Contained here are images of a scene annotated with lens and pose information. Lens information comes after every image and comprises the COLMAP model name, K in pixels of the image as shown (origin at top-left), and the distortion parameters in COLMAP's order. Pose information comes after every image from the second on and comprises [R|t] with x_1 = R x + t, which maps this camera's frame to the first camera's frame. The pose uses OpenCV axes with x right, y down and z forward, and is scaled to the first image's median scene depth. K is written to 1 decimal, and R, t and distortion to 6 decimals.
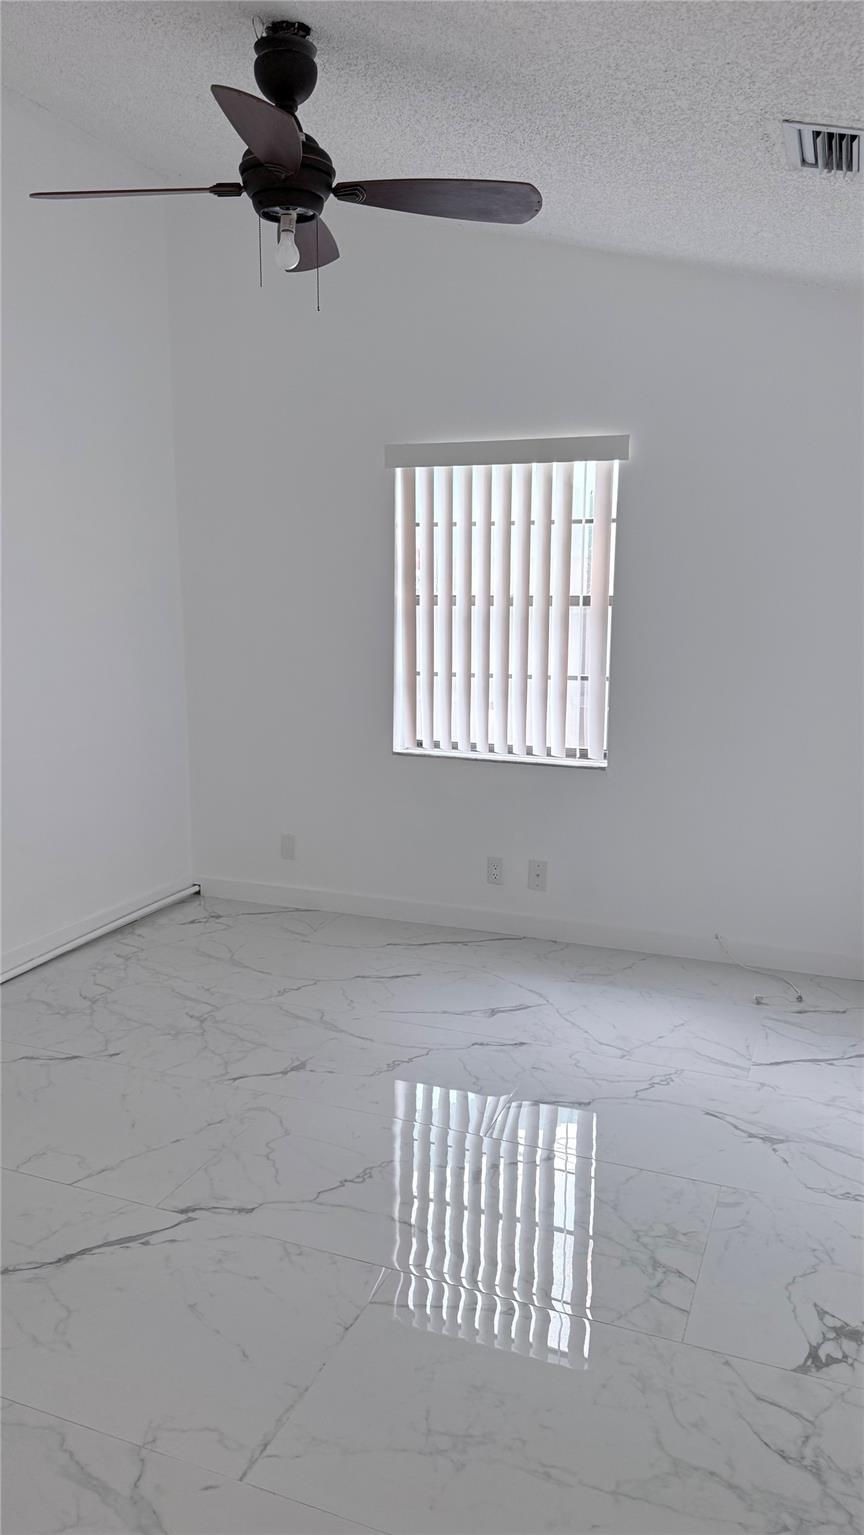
lens RADIAL K [[1061.7, 0, 432.0], [0, 1061.7, 767.5], [0, 0, 1]] dist [0.120623, -0.182272]
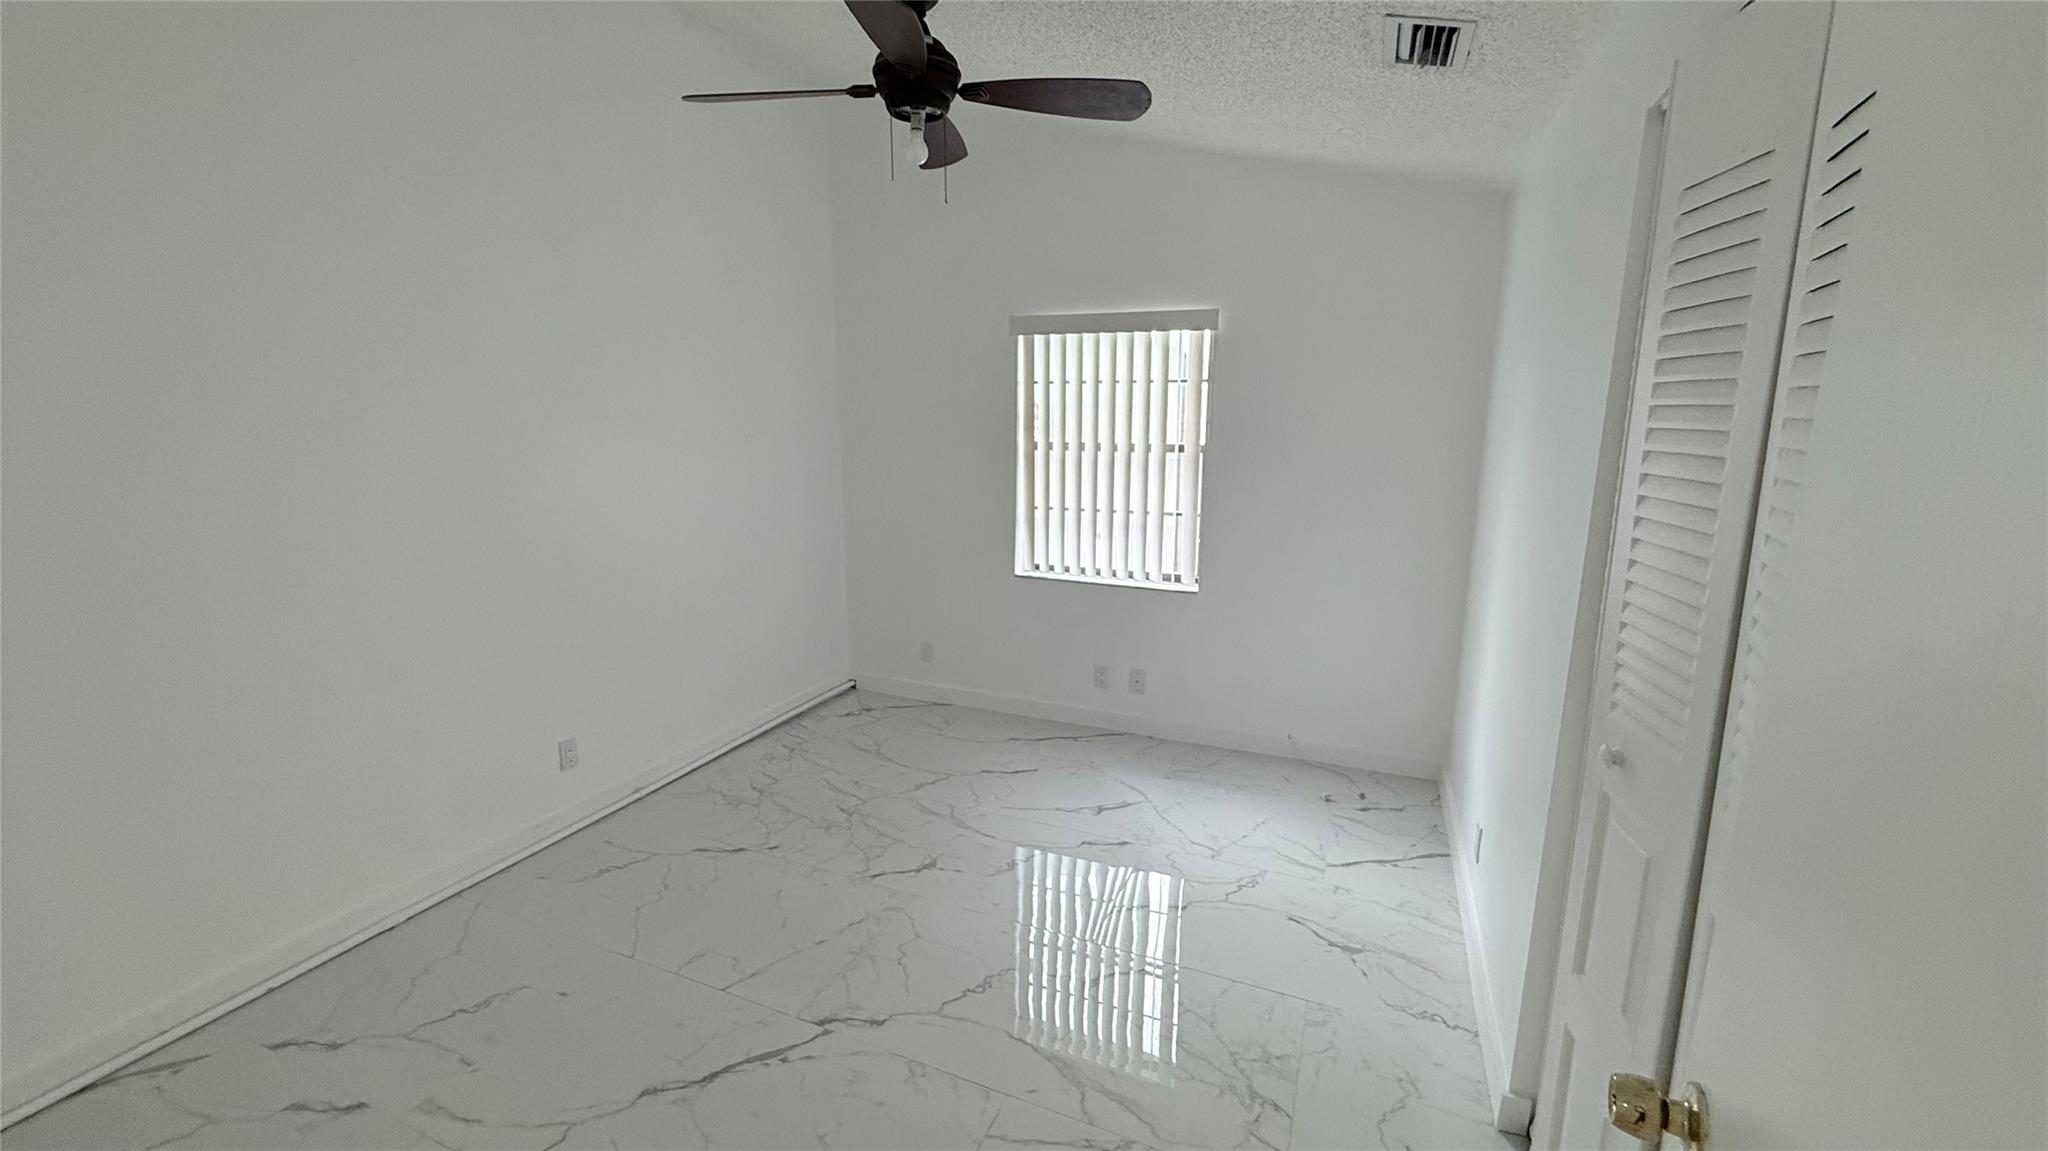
lens RADIAL K [[815.2, 0, 1030.1], [0, 815.2, 571.1], [0, 0, 1]] dist [-0.000957, -0.000080]
pose [[0.999739, 0.004293, -0.022438, 0.000707], [-0.003819, 0.999769, 0.021134, -0.049143], [0.022523, -0.021042, 0.999525, 0.124396]]
